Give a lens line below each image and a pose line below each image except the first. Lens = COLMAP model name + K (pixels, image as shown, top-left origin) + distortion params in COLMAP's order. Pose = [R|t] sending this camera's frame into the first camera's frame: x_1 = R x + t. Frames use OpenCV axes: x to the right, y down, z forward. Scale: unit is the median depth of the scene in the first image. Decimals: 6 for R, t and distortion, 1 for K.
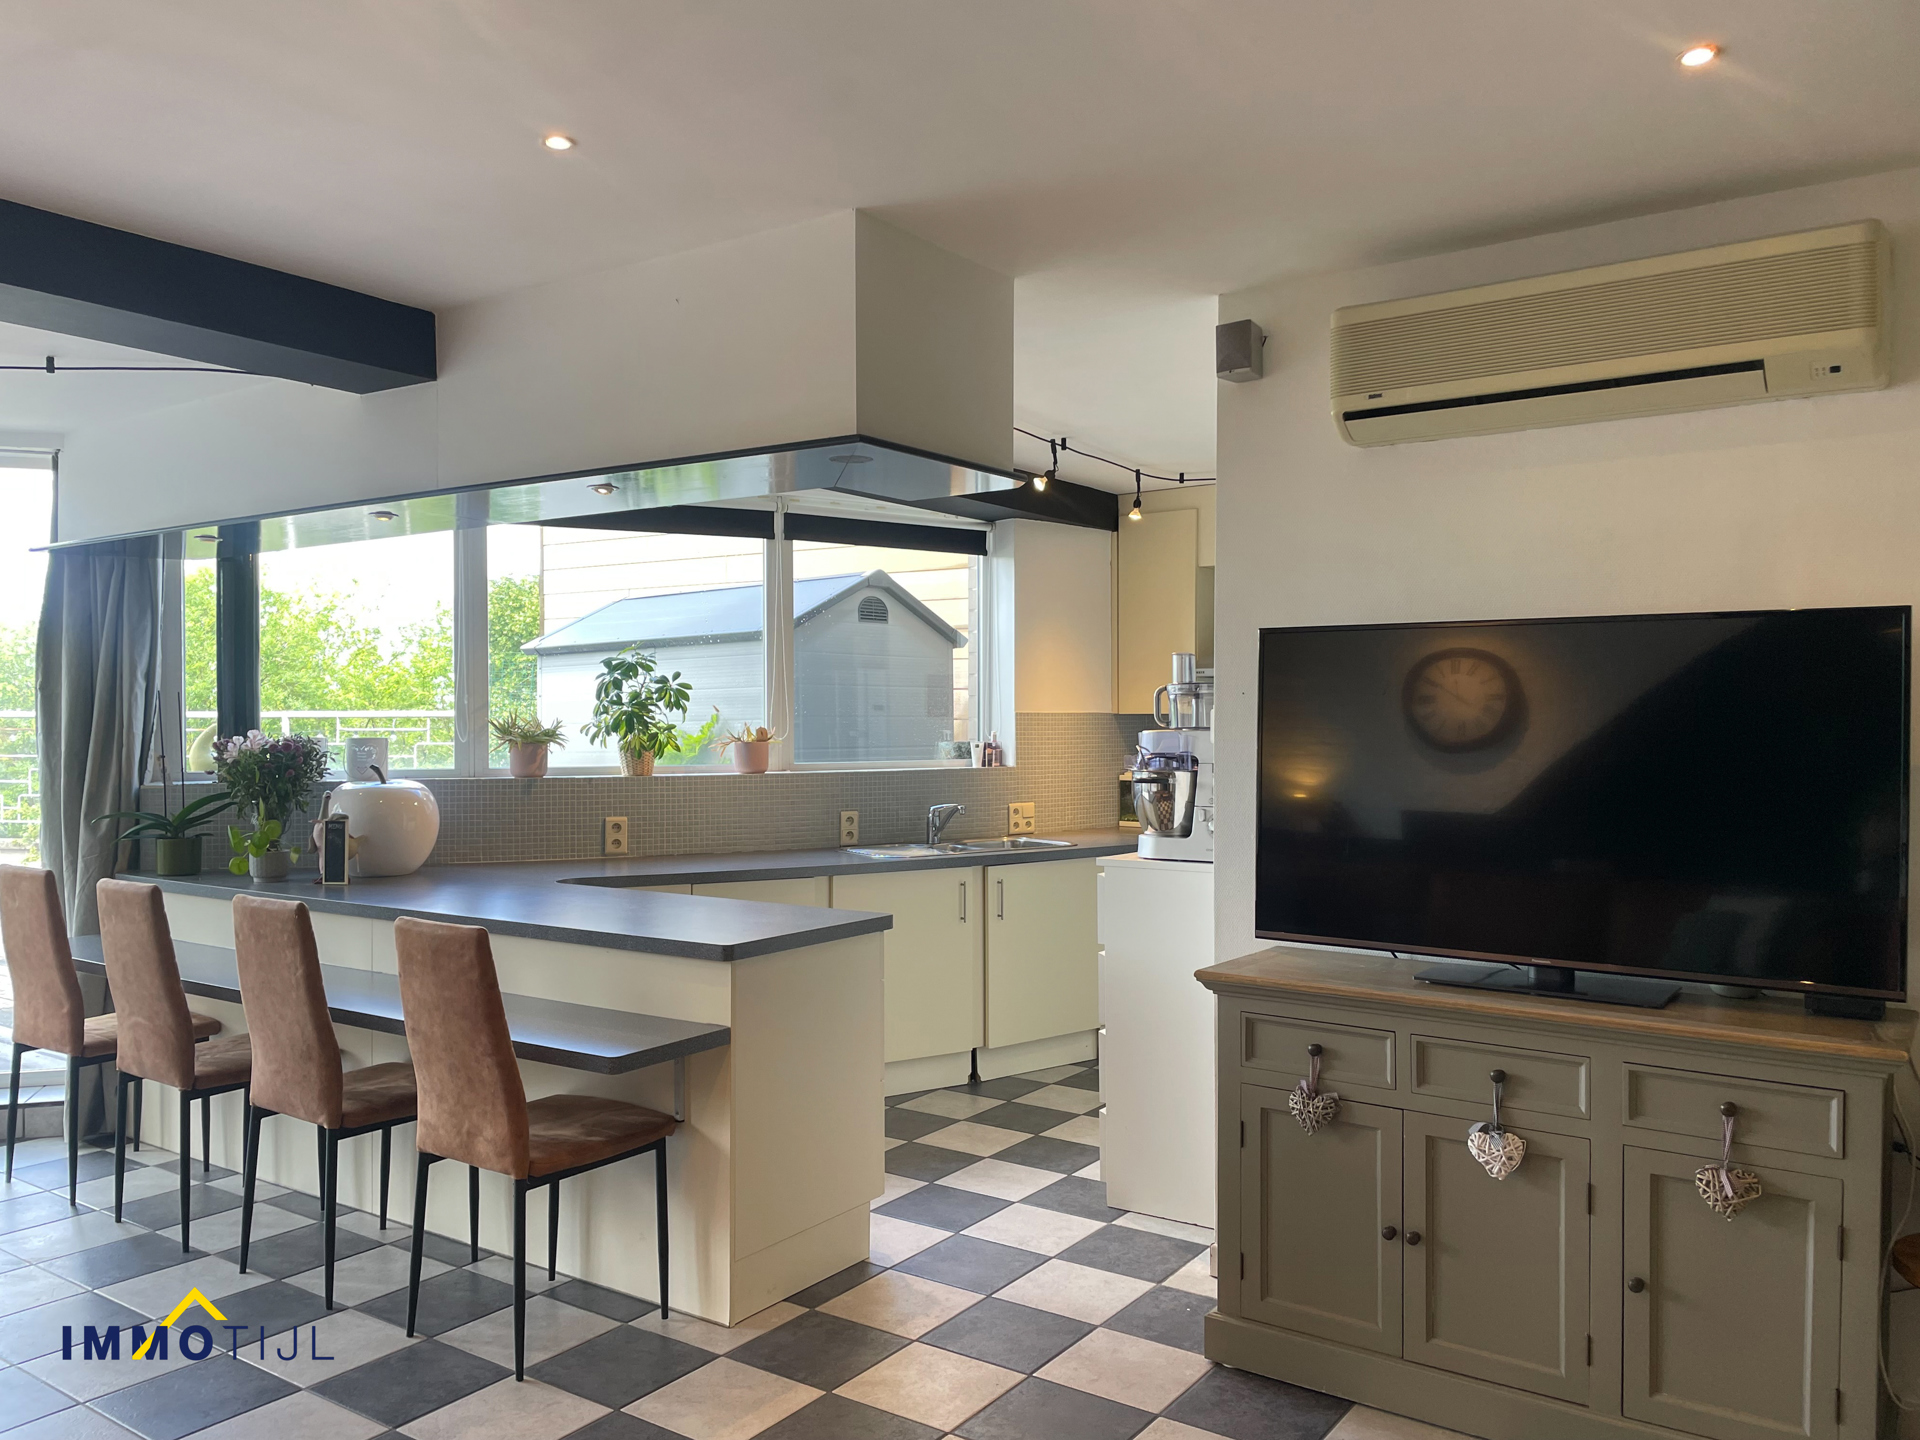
lens RADIAL K [[1483.2, 0, 959.9], [0, 1483.2, 723.0], [0, 0, 1]] dist [0.068361, -0.073017]
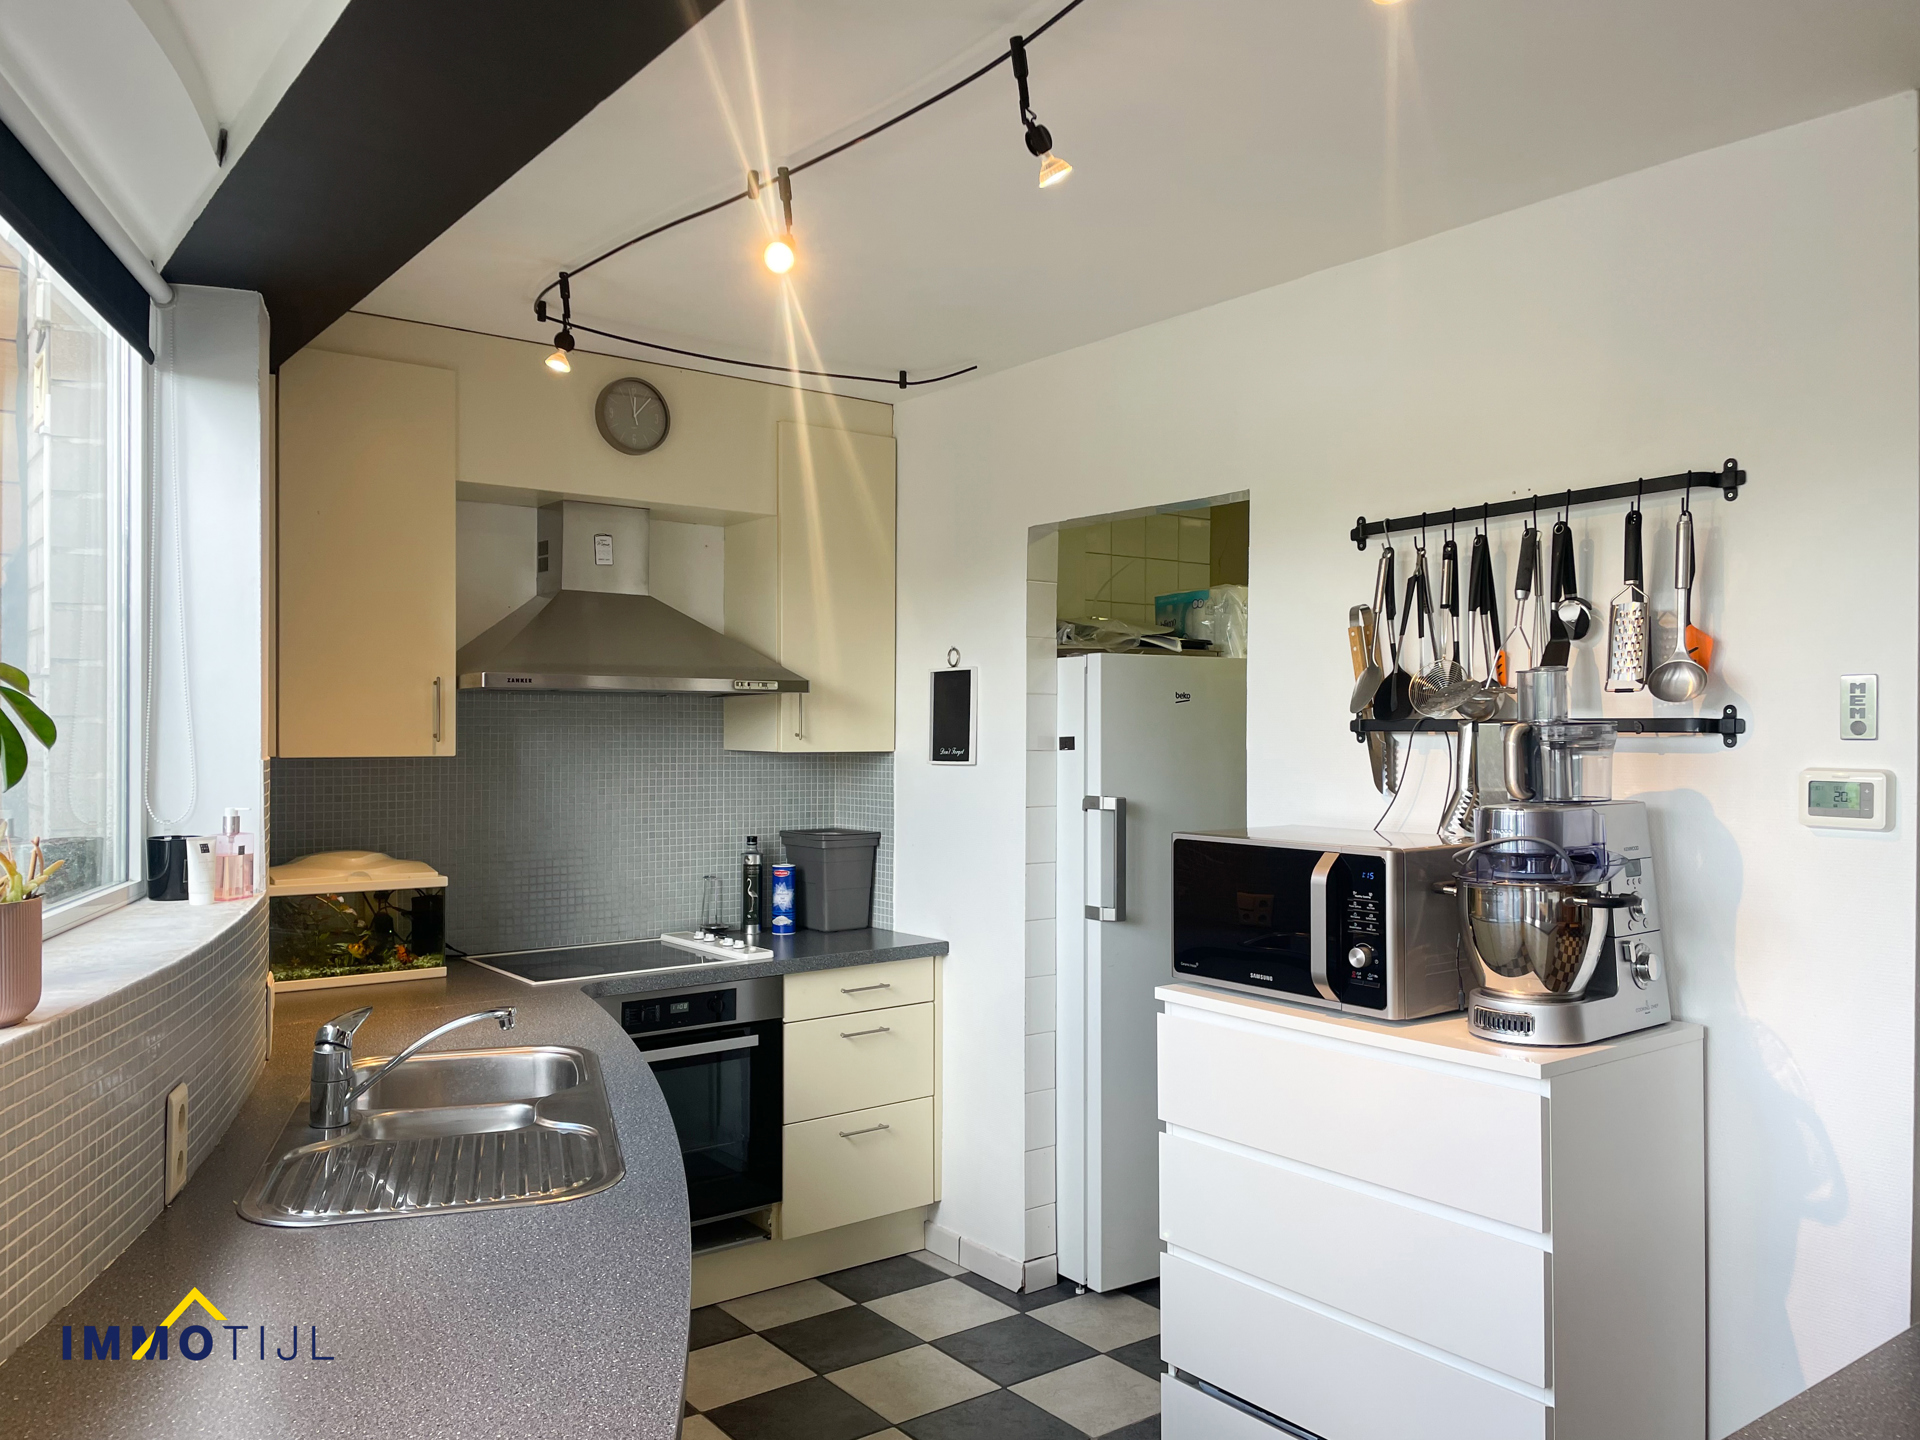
lens RADIAL K [[1483.2, 0, 957.5], [0, 1483.2, 718.0], [0, 0, 1]] dist [0.068361, -0.073017]
pose [[0.313154, 0.013982, 0.949599, -0.447788], [-0.002447, 0.999900, -0.013916, -0.019145], [-0.949699, 0.002034, 0.313157, 1.010943]]
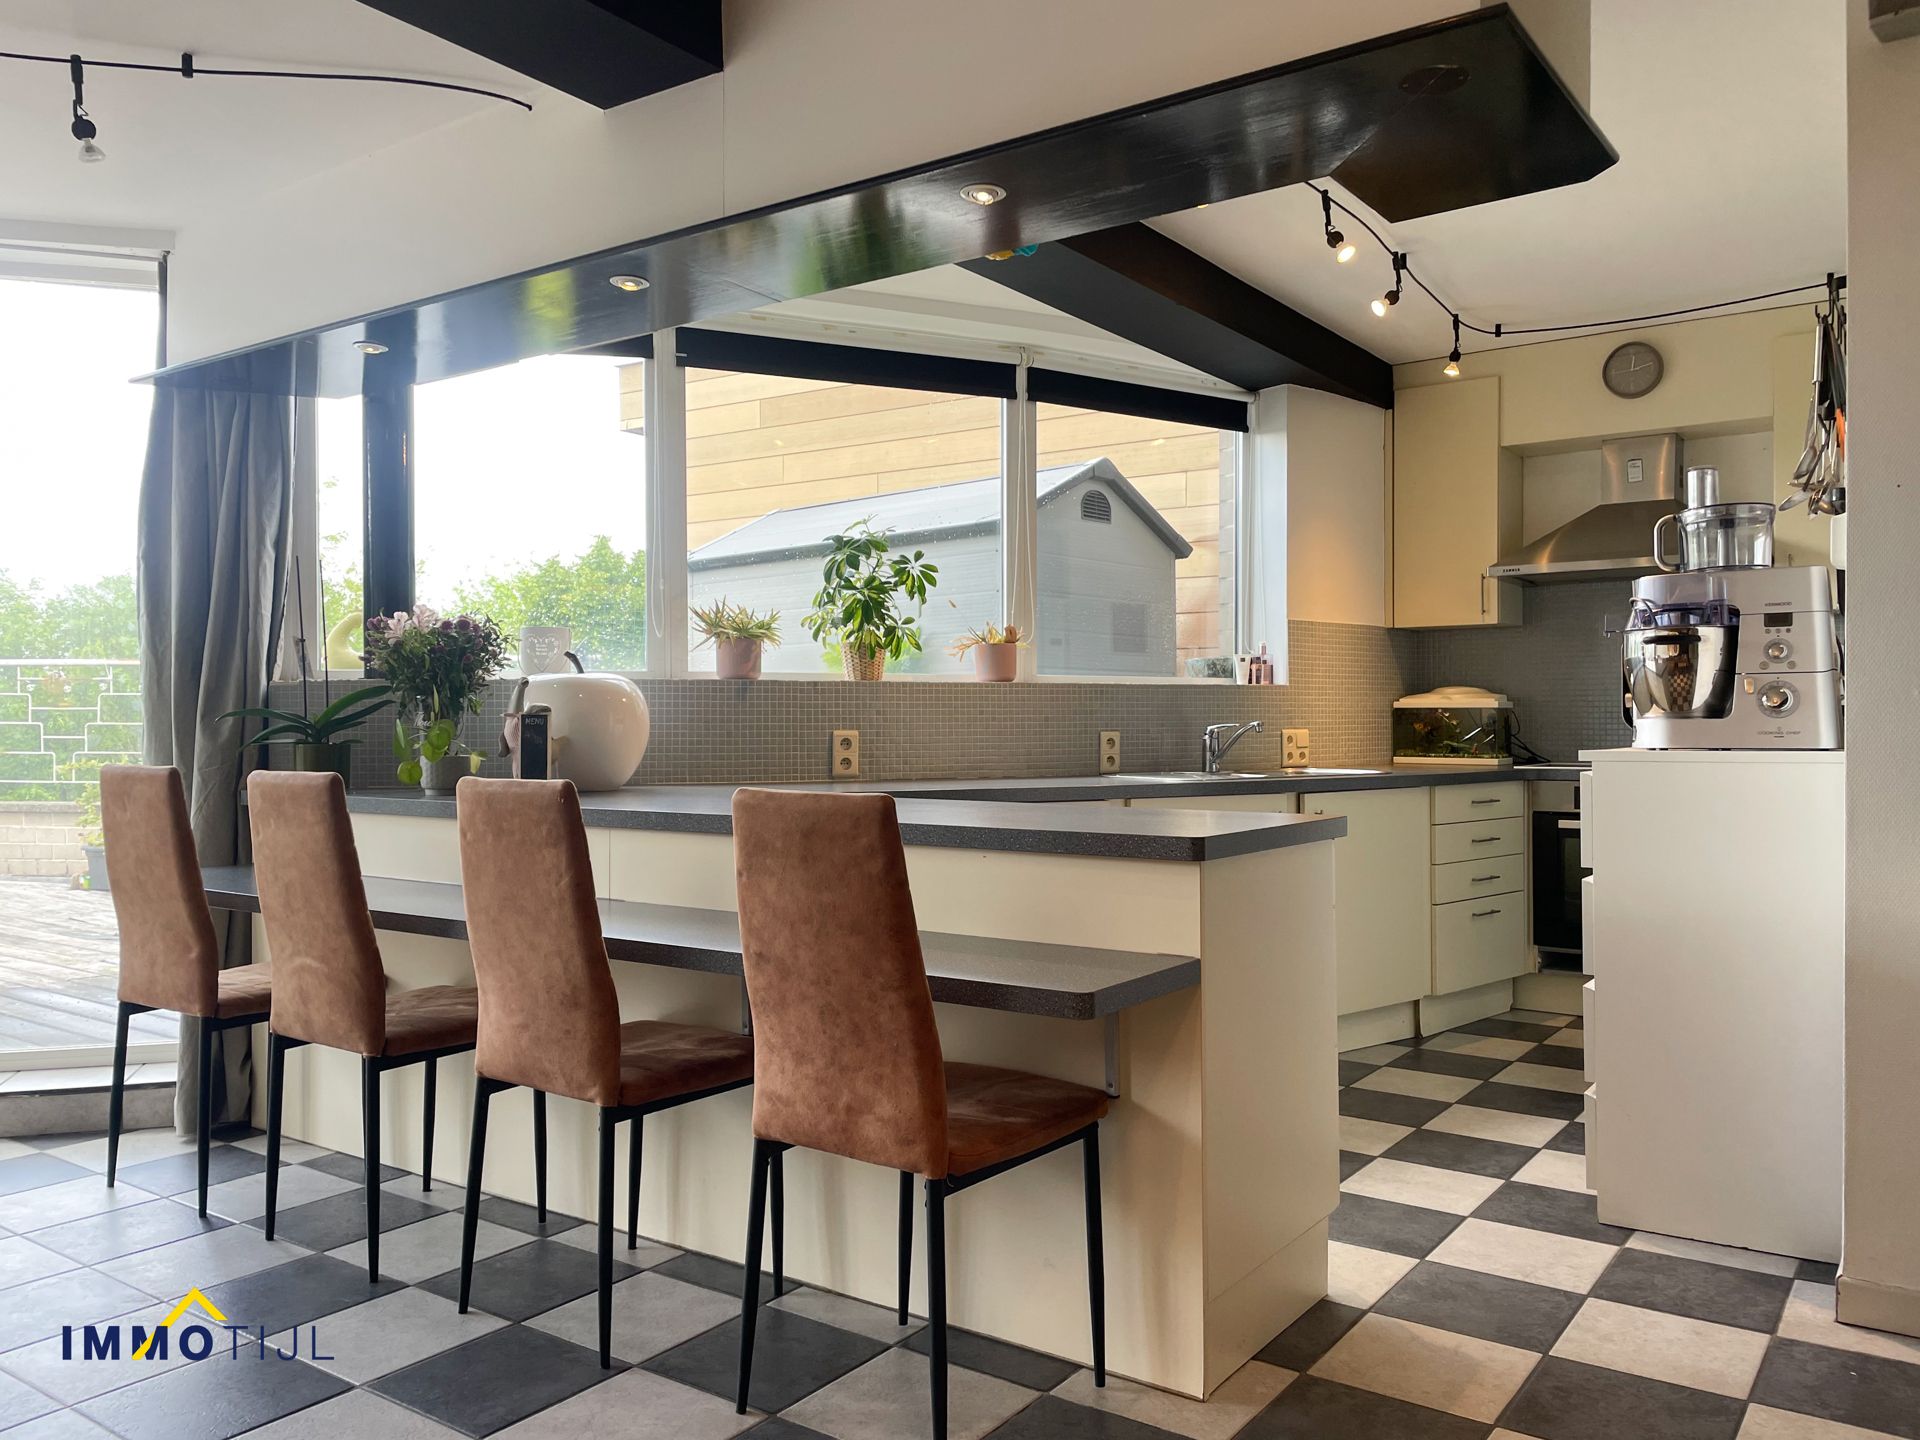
lens RADIAL K [[1483.2, 0, 963.0], [0, 1483.2, 711.3], [0, 0, 1]] dist [0.068361, -0.073017]
pose [[0.999973, -0.002904, -0.006771, -0.205676], [0.002826, 0.999930, -0.011532, 0.078867], [0.006804, 0.011513, 0.999911, 0.253052]]
